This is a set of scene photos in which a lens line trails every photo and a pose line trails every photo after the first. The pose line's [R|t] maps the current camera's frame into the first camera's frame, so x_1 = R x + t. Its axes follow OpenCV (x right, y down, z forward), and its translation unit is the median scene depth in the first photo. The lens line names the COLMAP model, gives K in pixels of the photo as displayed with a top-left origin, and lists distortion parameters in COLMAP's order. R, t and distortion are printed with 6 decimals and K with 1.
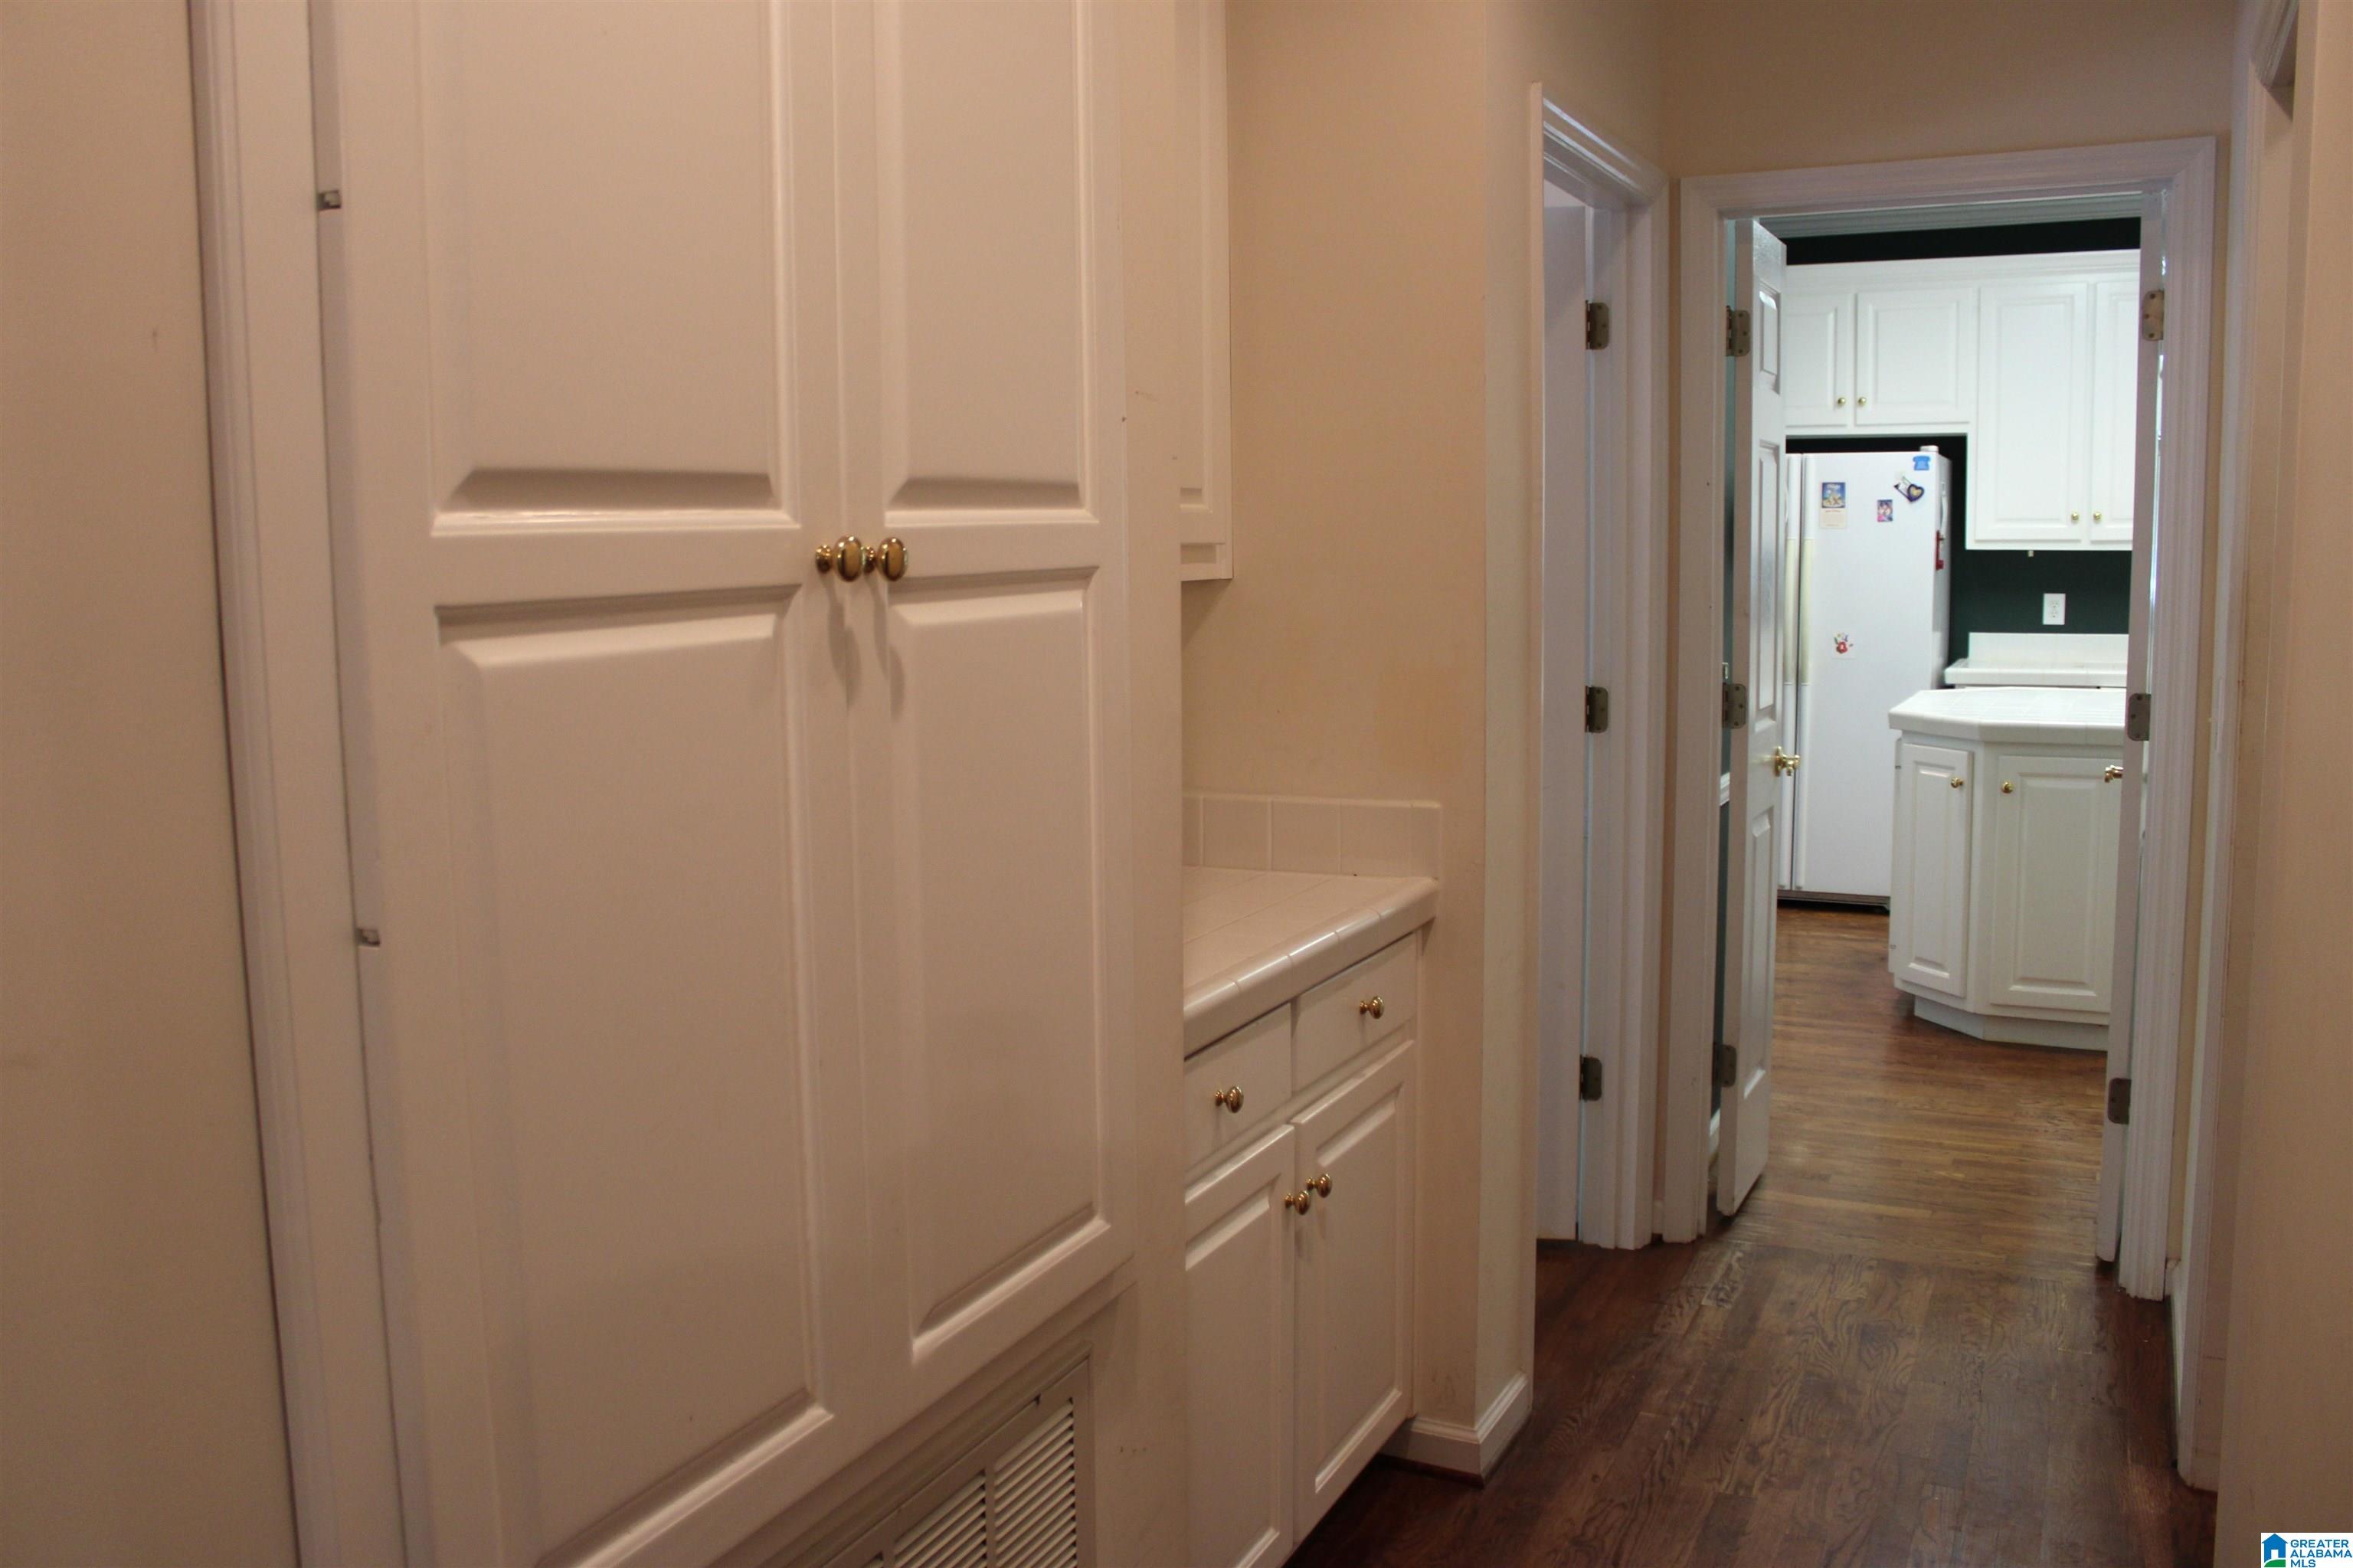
lens RADIAL K [[1934.3, 0, 1141.9], [0, 1934.3, 777.4], [0, 0, 1]] dist [-0.155497, 0.130599]
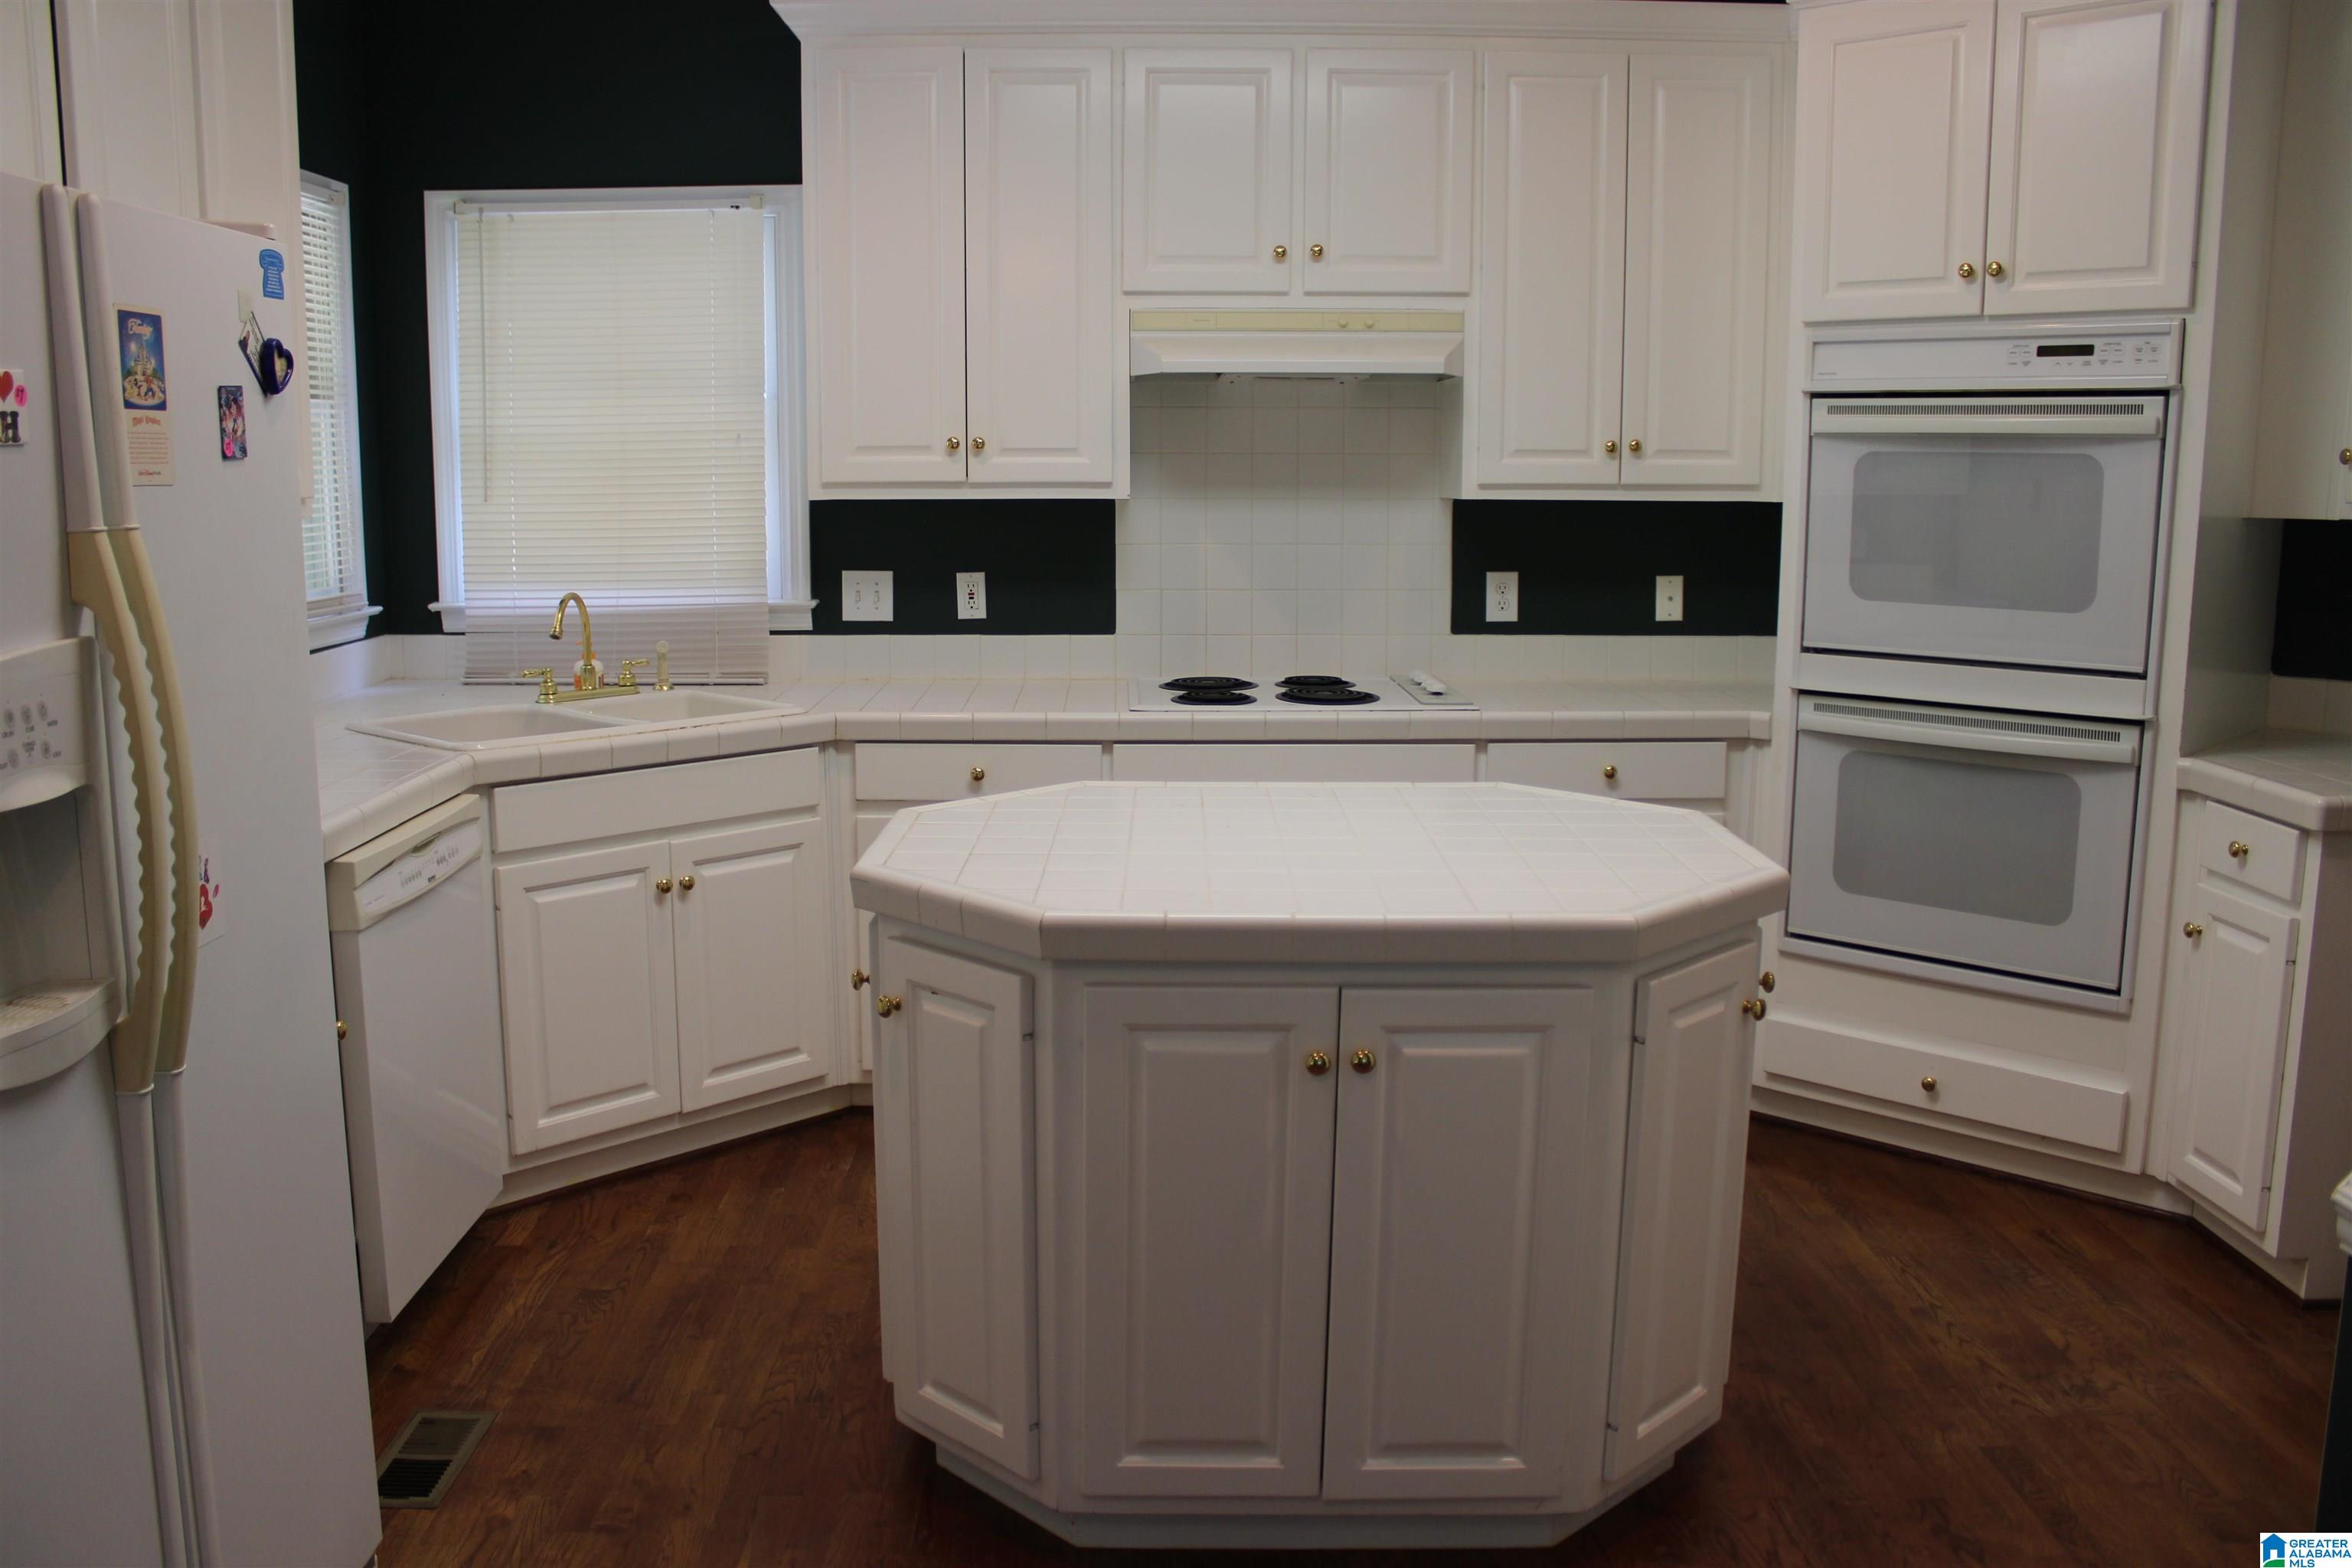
lens RADIAL K [[1943.3, 0, 1158.2], [0, 1943.3, 757.6], [0, 0, 1]] dist [-0.152919, 0.127897]
pose [[-0.472644, -0.122868, 0.872646, 0.060323], [0.111507, 0.973936, 0.197524, -0.131030], [-0.874171, 0.190664, -0.446624, 1.004994]]
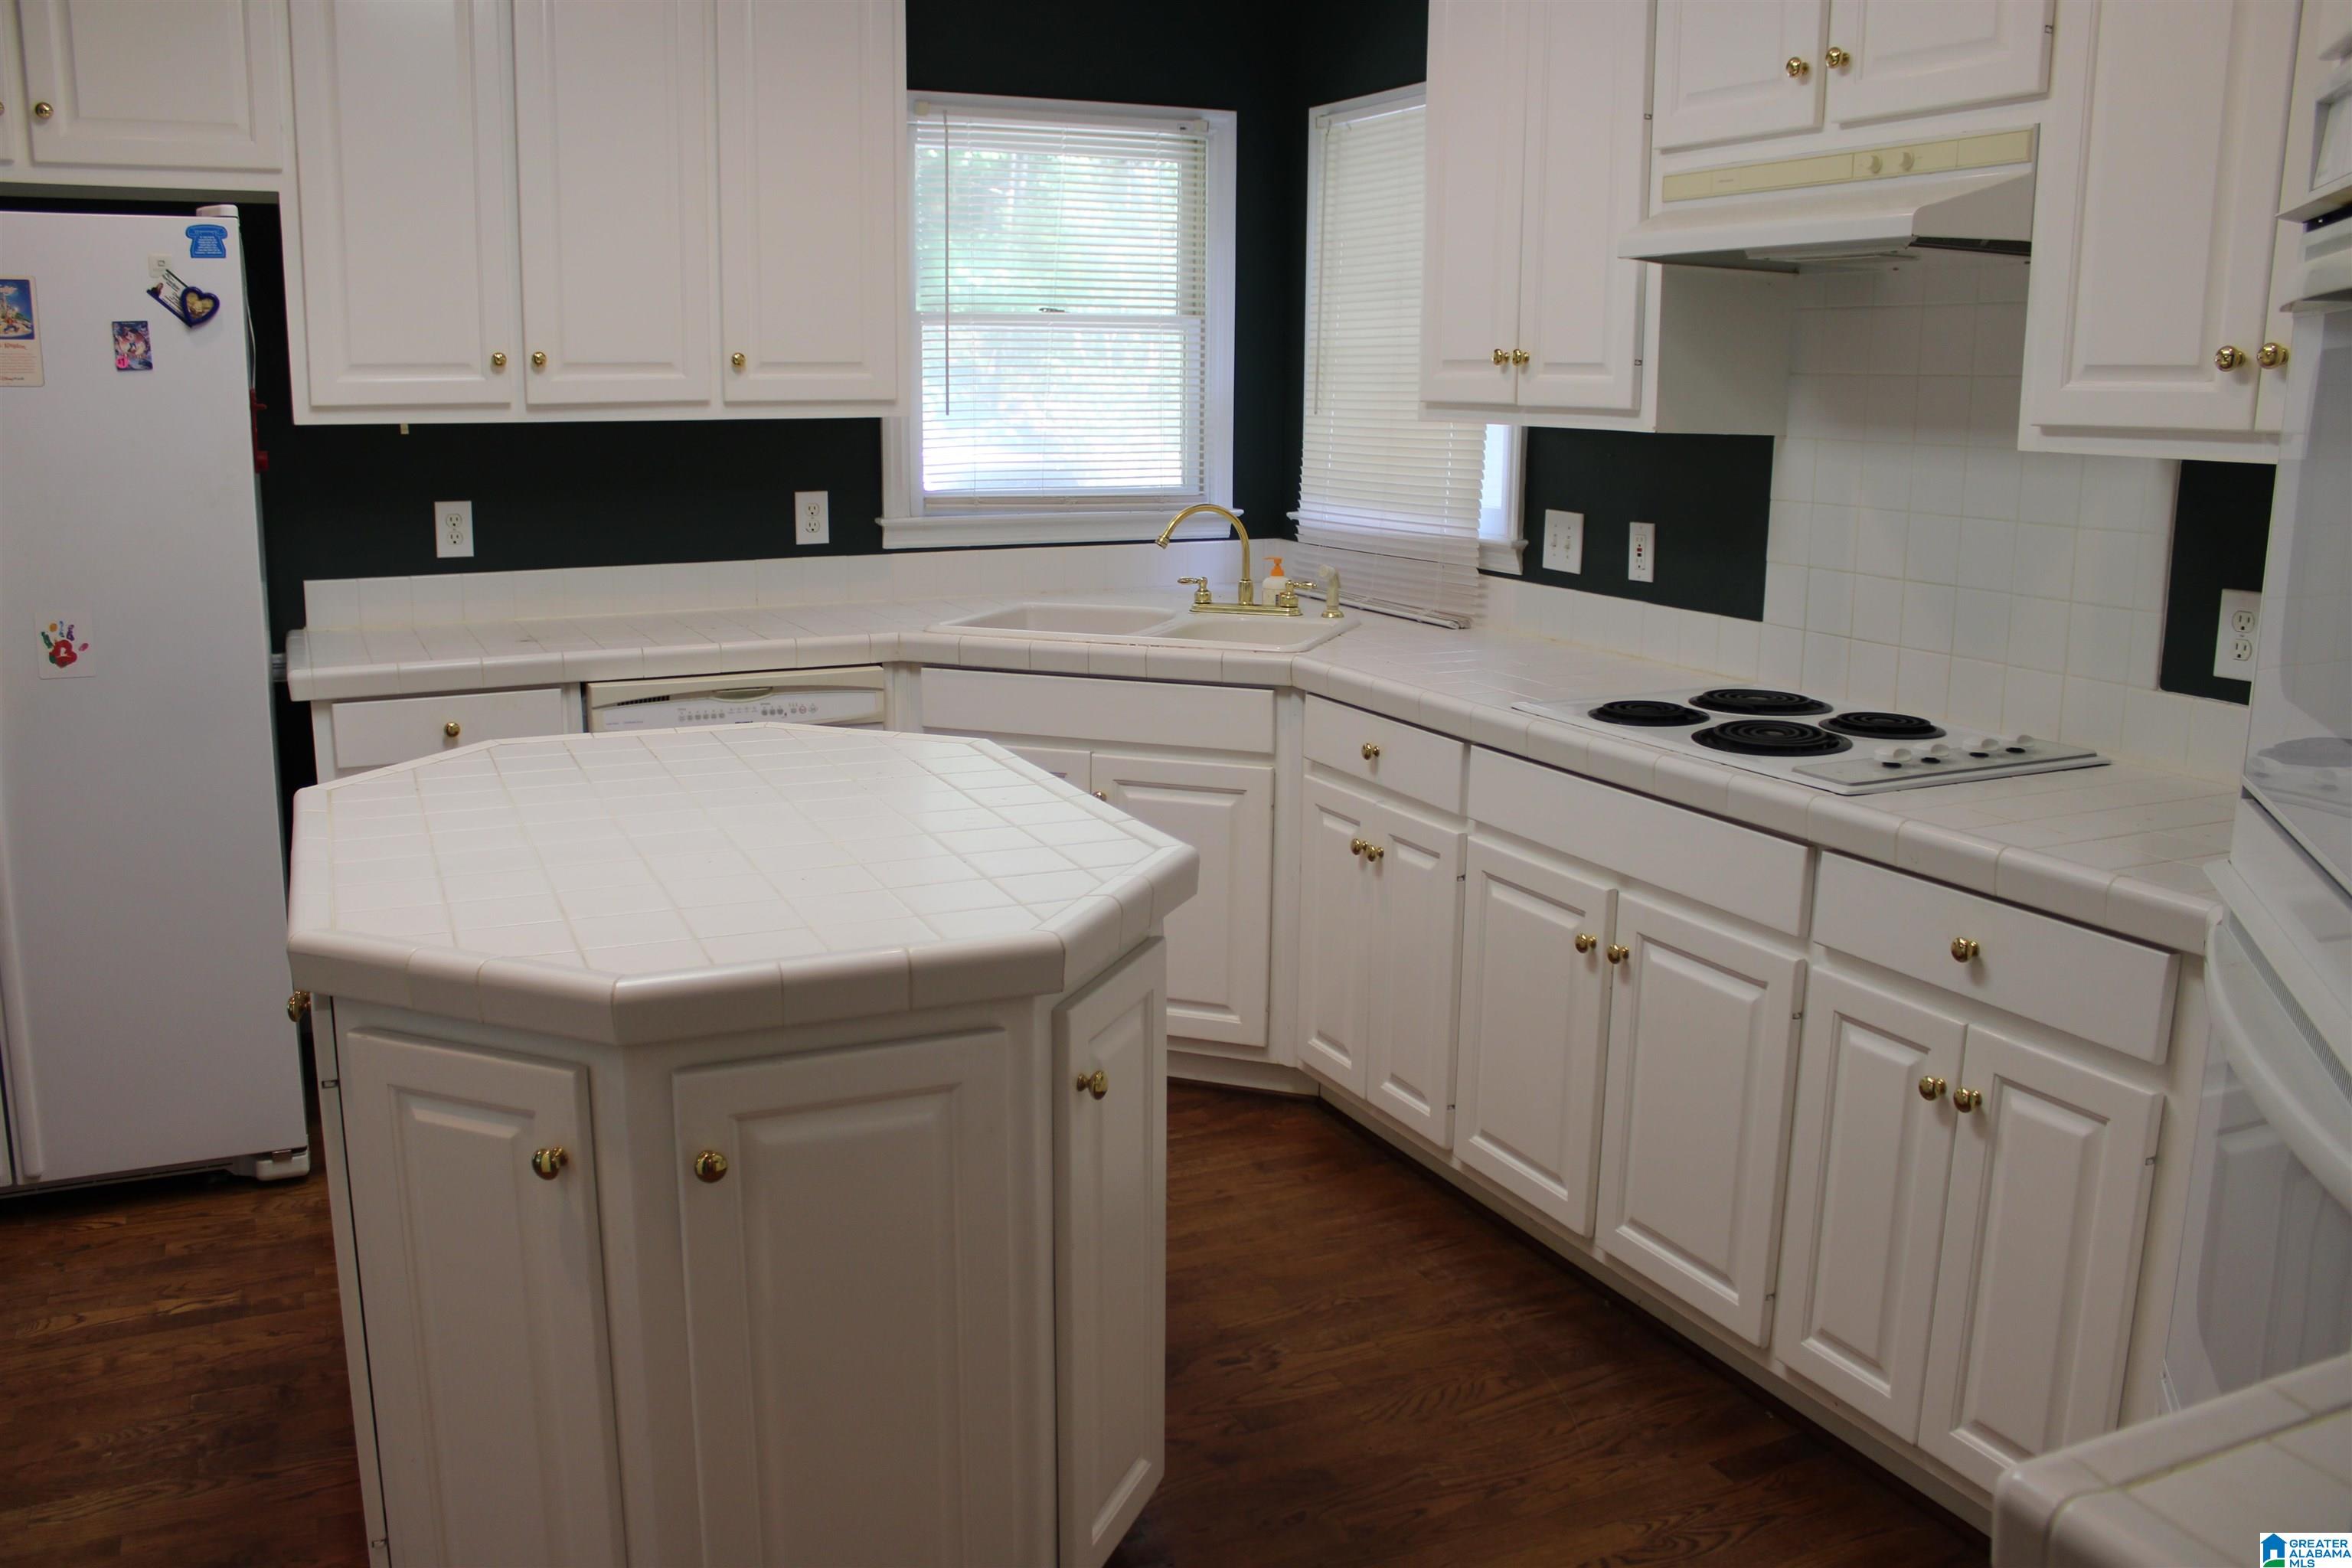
lens RADIAL K [[1943.3, 0, 1158.2], [0, 1943.3, 757.6], [0, 0, 1]] dist [-0.152919, 0.127897]
pose [[0.615939, -0.133355, 0.776425, 0.183287], [0.080217, 0.991063, 0.106584, -0.071310], [-0.783699, -0.003367, 0.621131, 0.526865]]
